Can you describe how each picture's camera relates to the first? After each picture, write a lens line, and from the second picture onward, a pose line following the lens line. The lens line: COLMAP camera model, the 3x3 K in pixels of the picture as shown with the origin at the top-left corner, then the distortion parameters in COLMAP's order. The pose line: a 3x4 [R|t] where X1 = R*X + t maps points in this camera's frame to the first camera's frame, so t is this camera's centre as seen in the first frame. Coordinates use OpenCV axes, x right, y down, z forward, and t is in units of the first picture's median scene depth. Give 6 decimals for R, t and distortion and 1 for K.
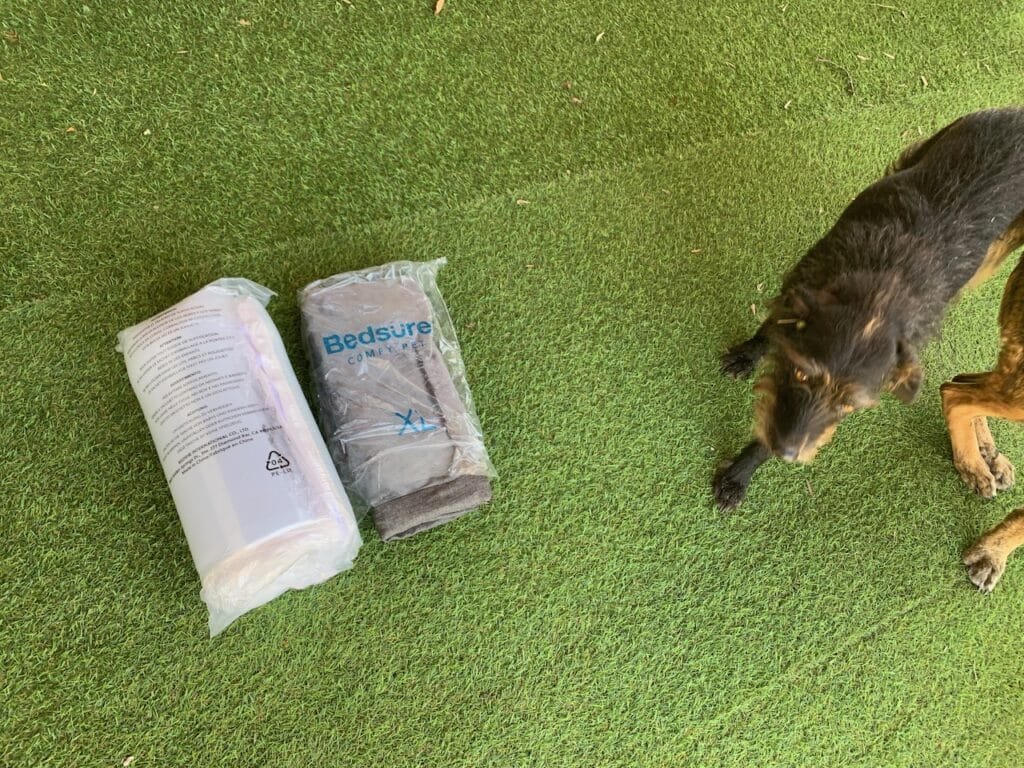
lens RADIAL K [[786.5, 0, 512.0], [0, 786.5, 384.0], [0, 0, 1]] dist [0.012802, -0.003104]
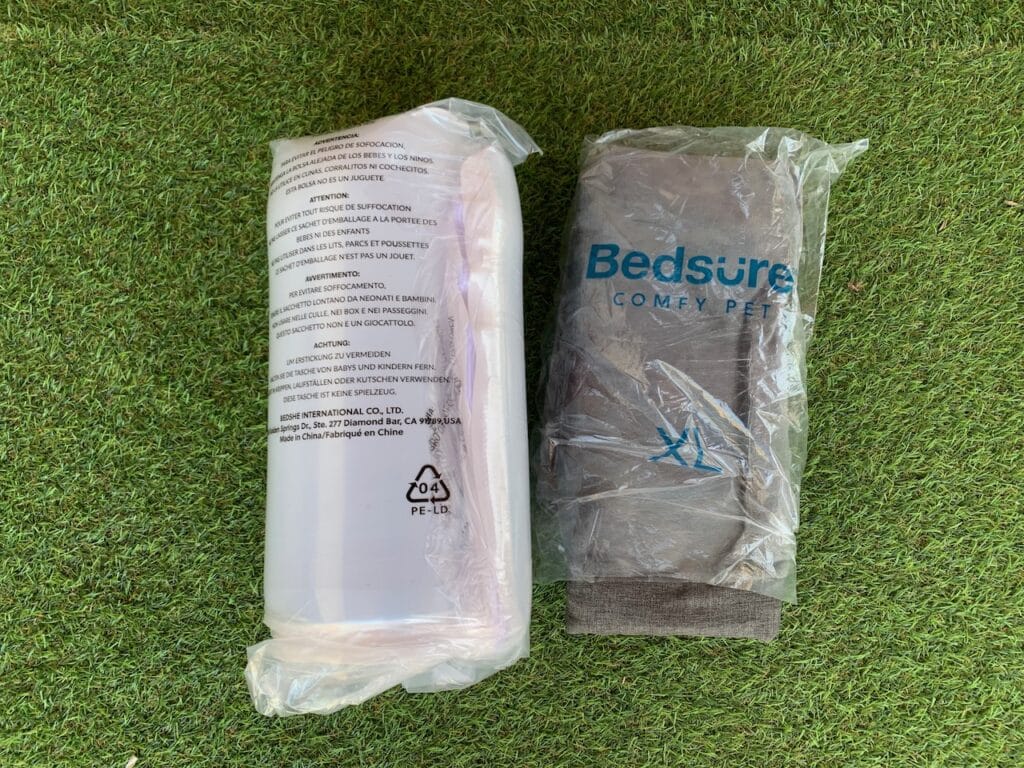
lens RADIAL K [[786.5, 0, 512.0], [0, 786.5, 384.0], [0, 0, 1]] dist [0.012802, -0.003104]
pose [[0.888456, 0.388145, -0.244928, -0.126955], [-0.304361, 0.897704, 0.318577, -0.139298], [0.343527, -0.208494, 0.915707, 0.478867]]
